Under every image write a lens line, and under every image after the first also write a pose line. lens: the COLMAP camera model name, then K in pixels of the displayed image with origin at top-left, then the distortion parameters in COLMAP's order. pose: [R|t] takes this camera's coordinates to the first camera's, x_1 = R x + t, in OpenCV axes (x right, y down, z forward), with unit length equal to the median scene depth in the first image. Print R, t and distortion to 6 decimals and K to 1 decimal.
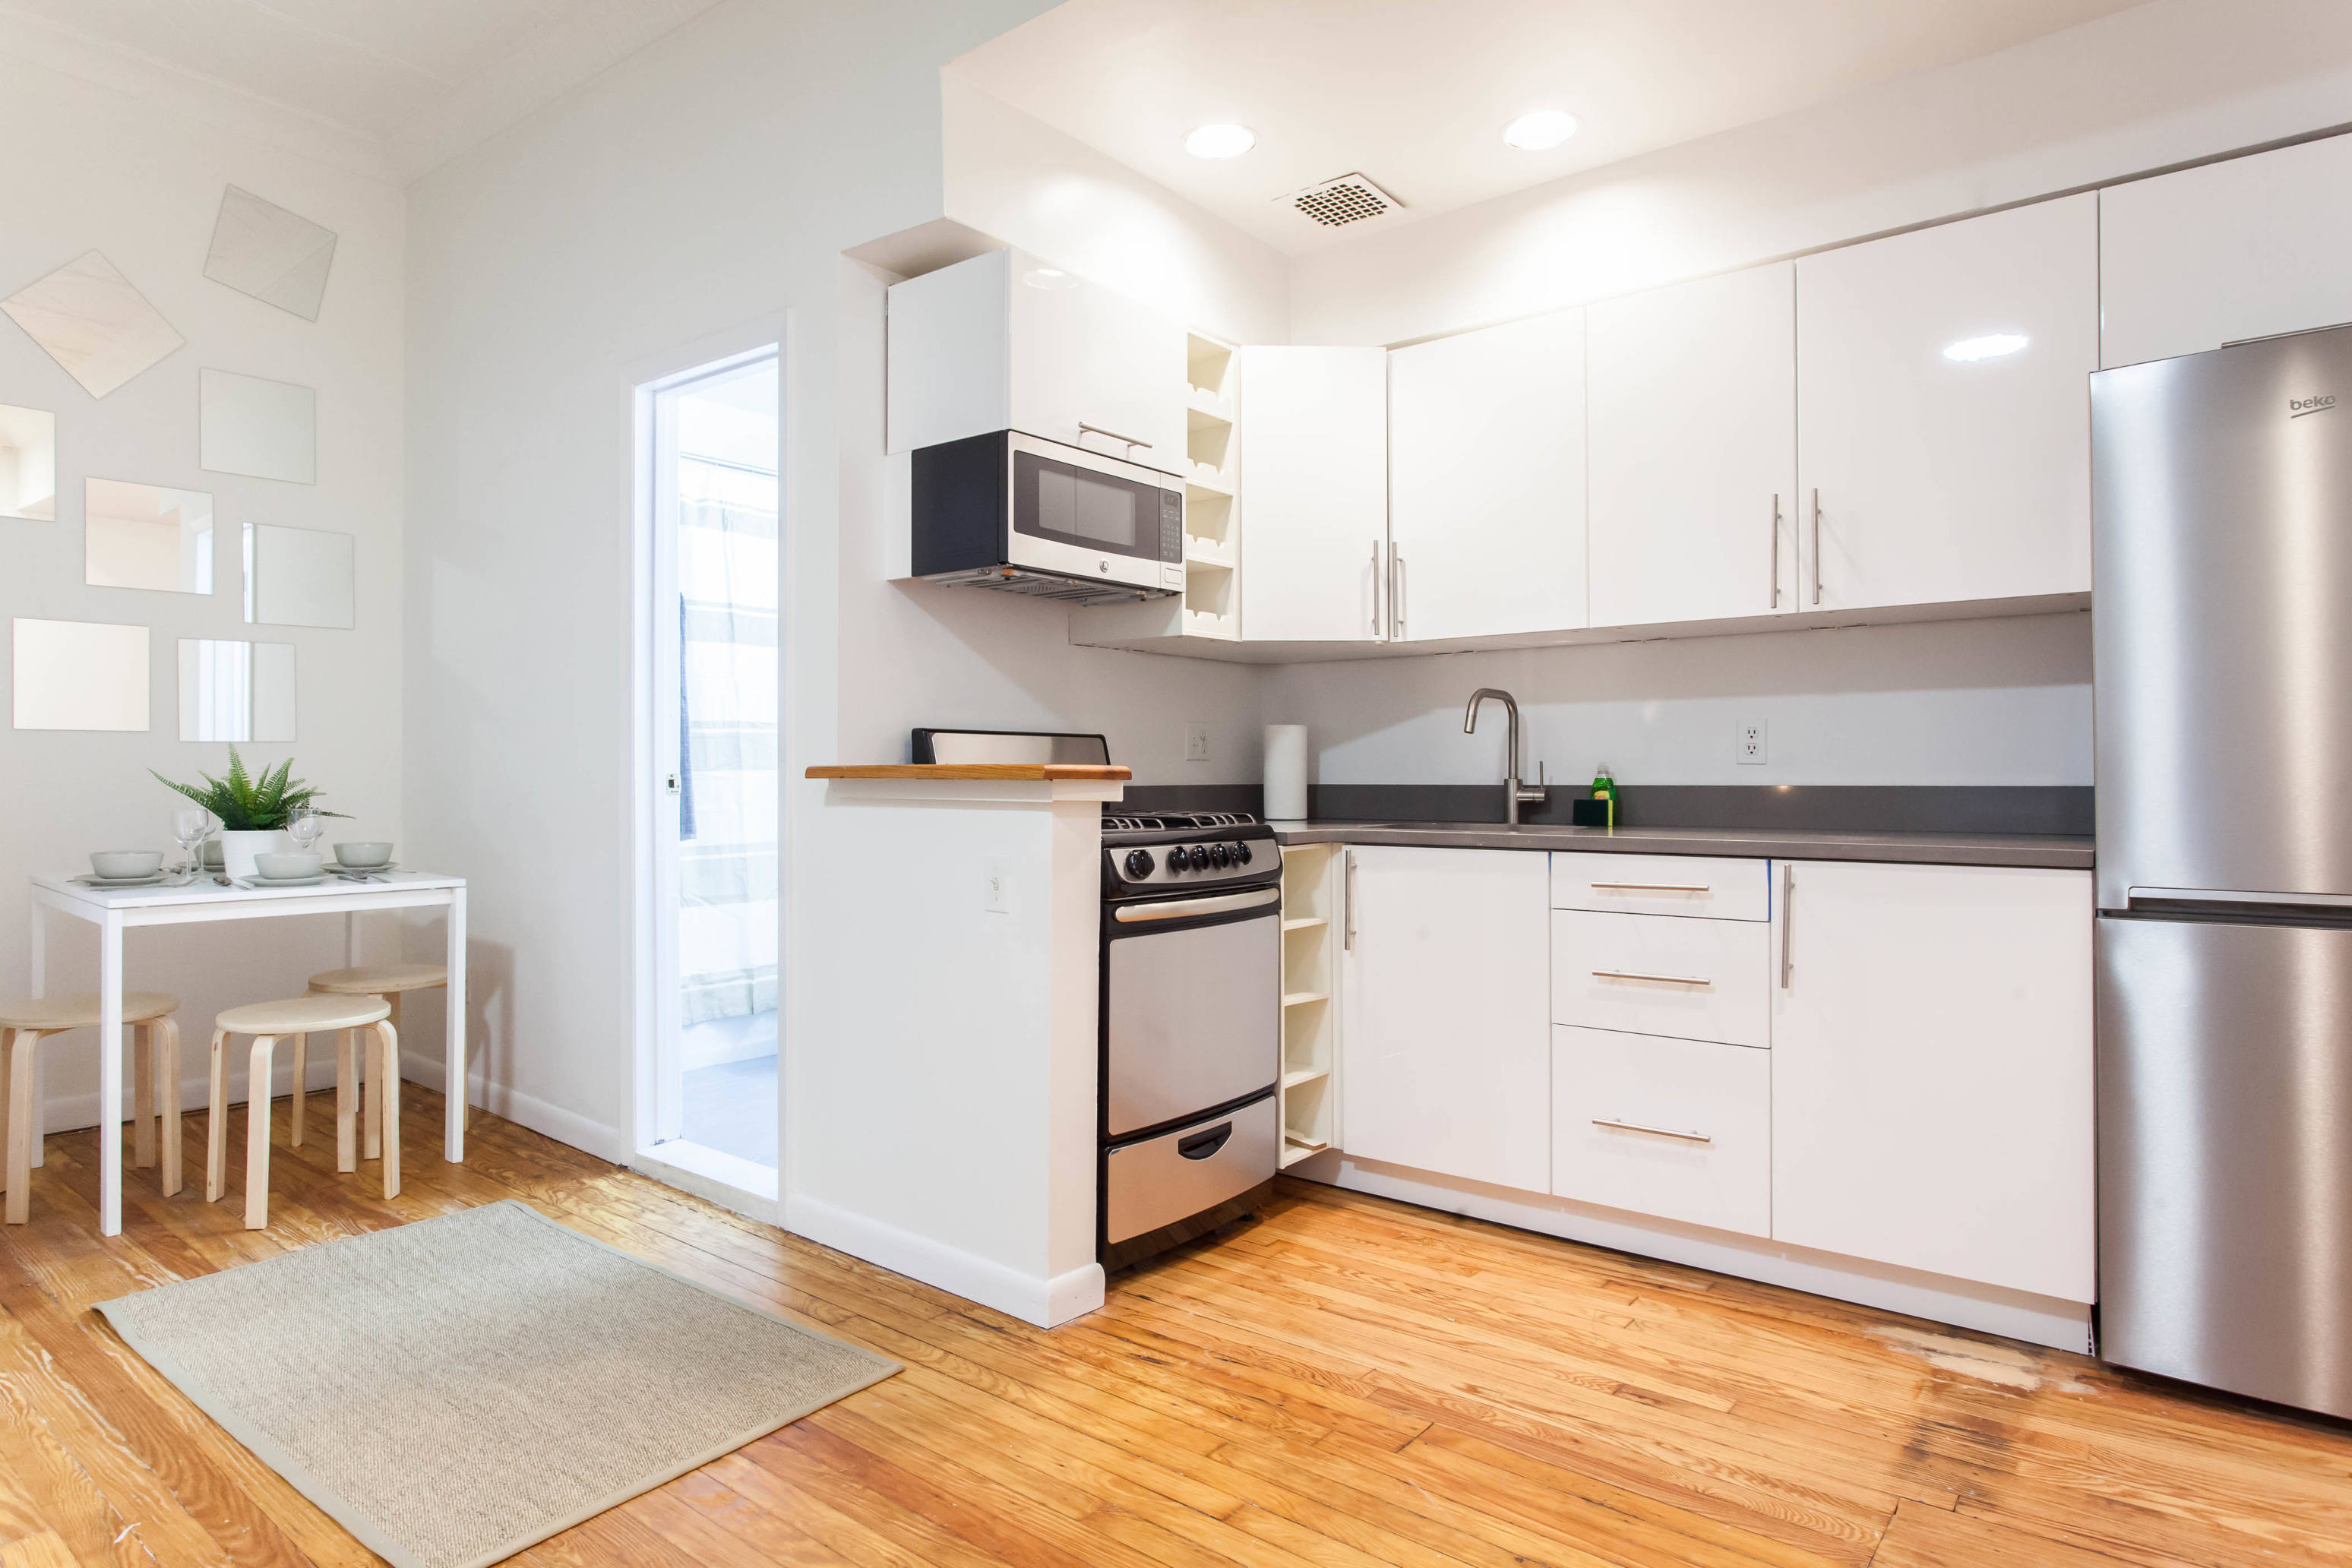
lens RADIAL K [[1310.9, 0, 1165.5], [0, 1310.9, 759.0], [0, 0, 1]] dist [-0.000730, 0.002728]
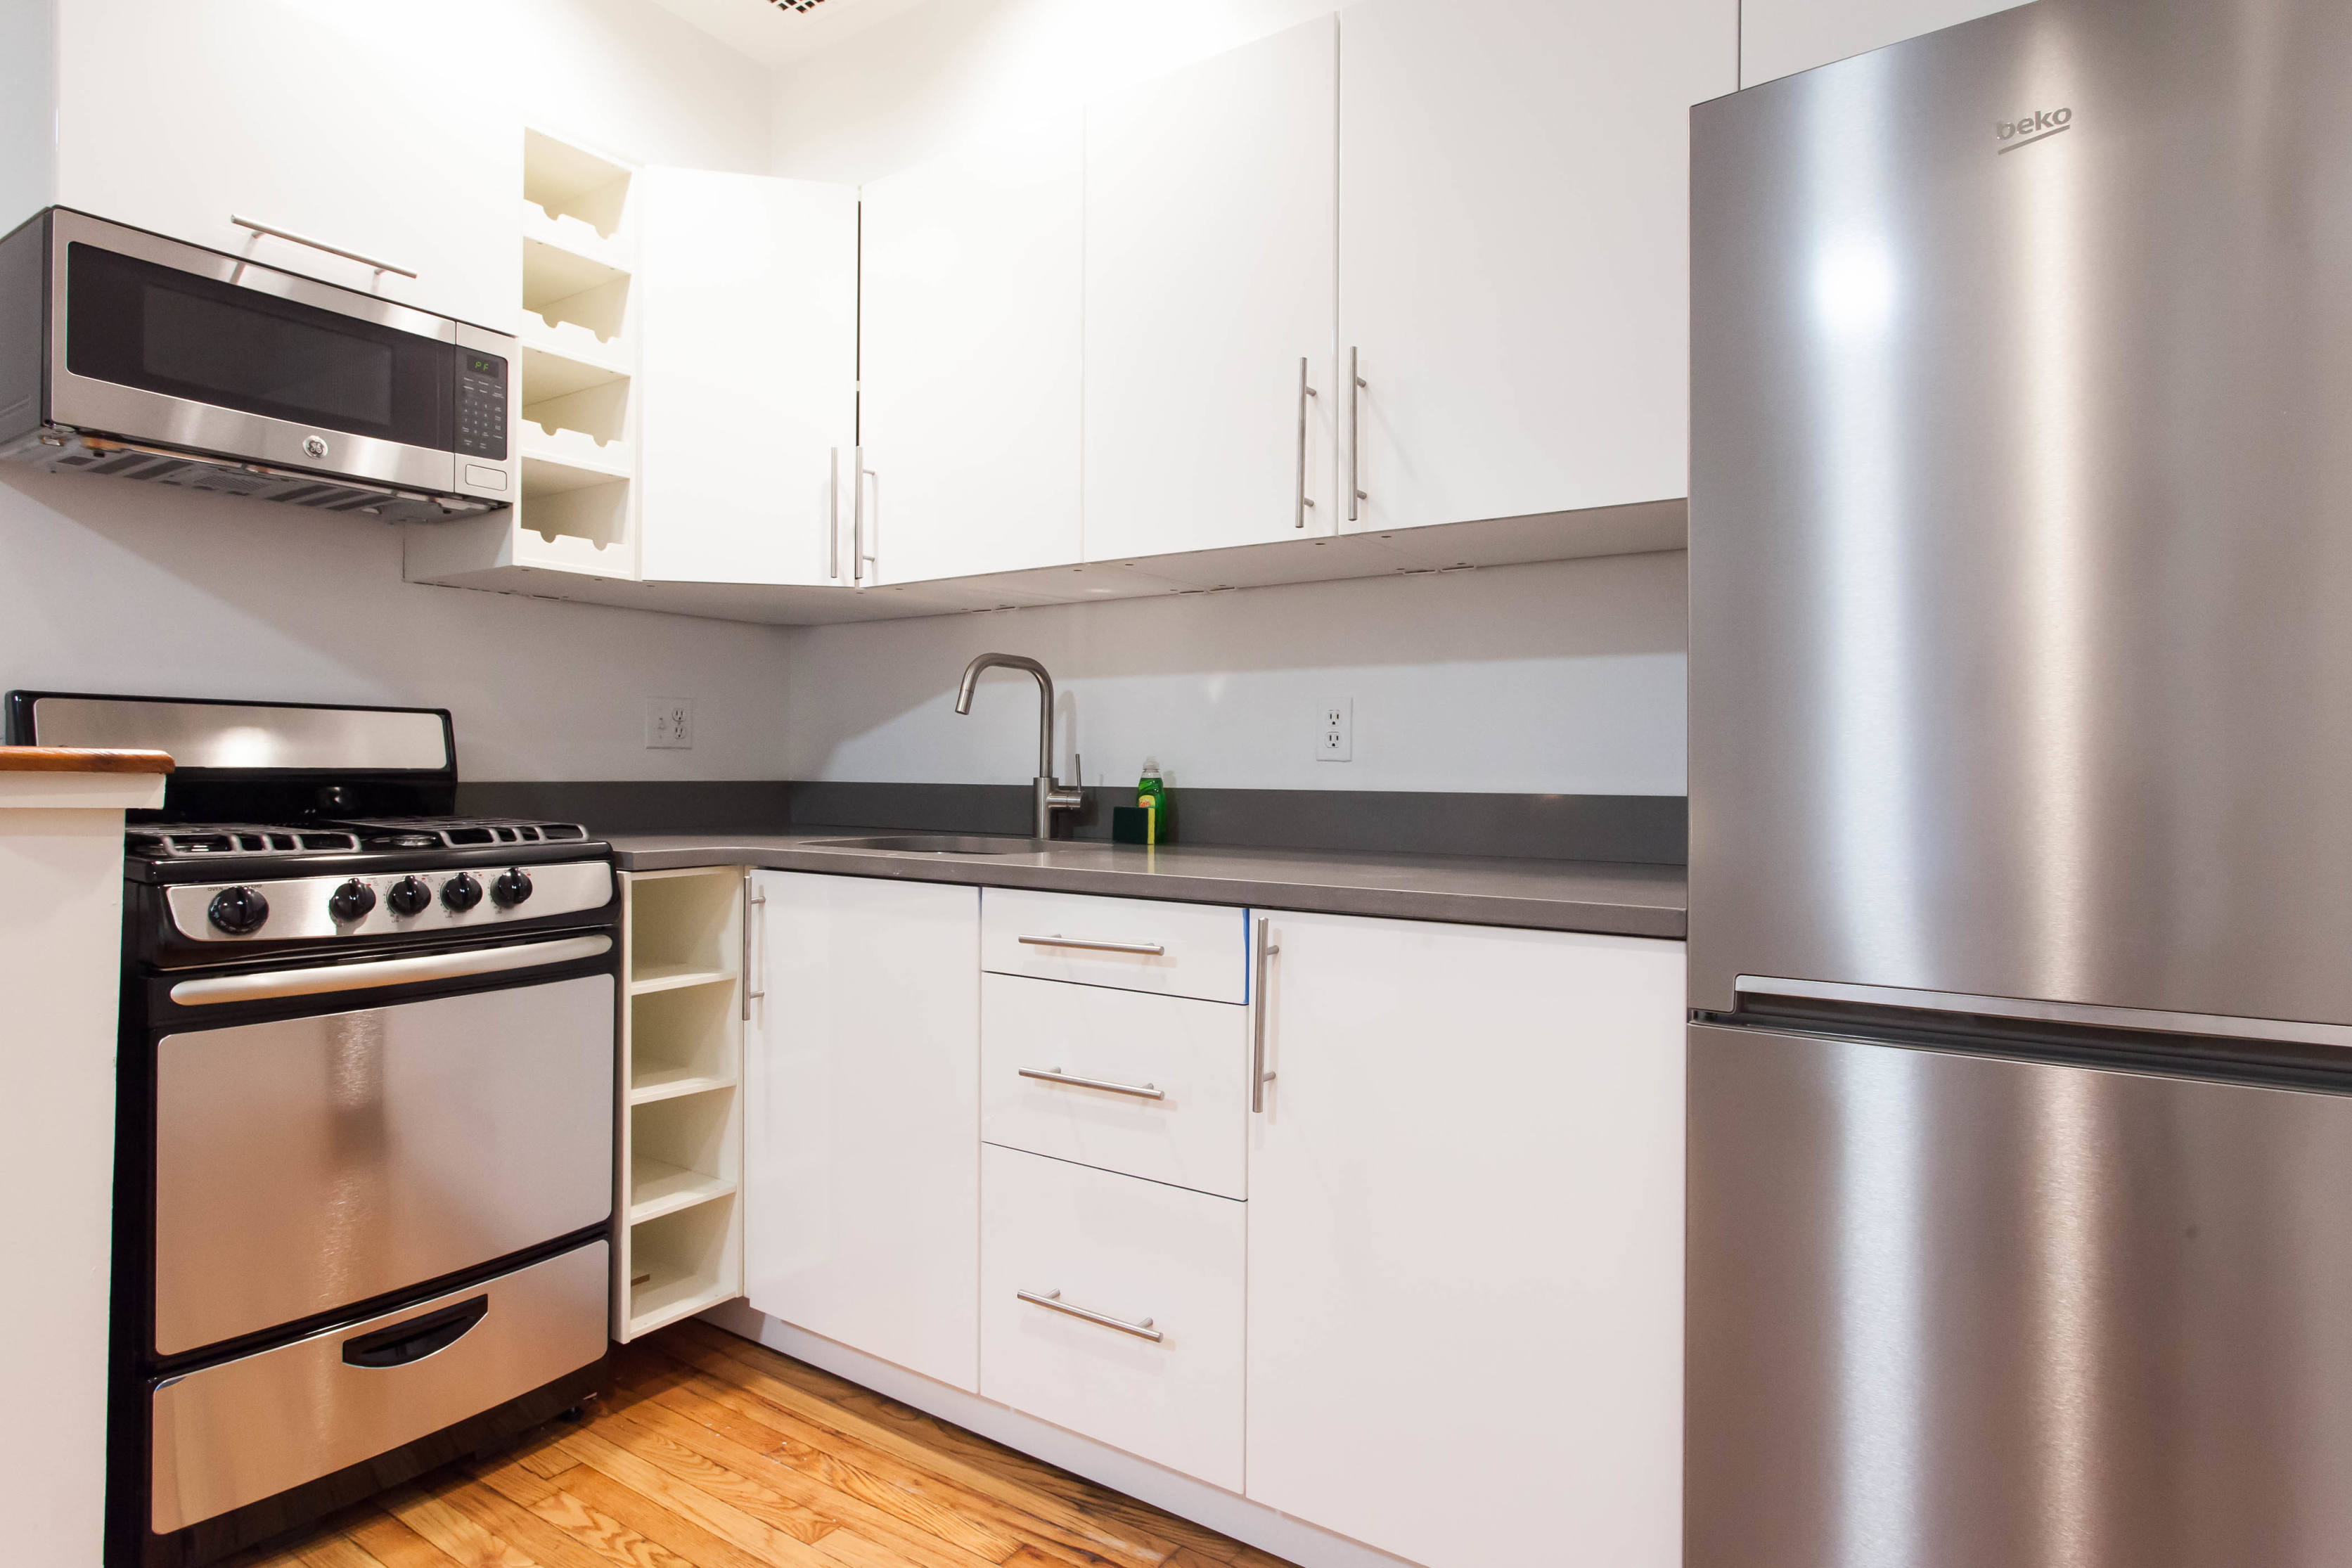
lens RADIAL K [[1262.8, 0, 1122.7], [0, 1262.8, 753.5], [0, 0, 1]] dist [-0.002660, 0.000616]
pose [[0.998337, 0.011311, 0.056532, 0.307684], [-0.011245, 0.999936, -0.001495, 0.002370], [-0.056545, 0.000856, 0.998400, 0.325950]]
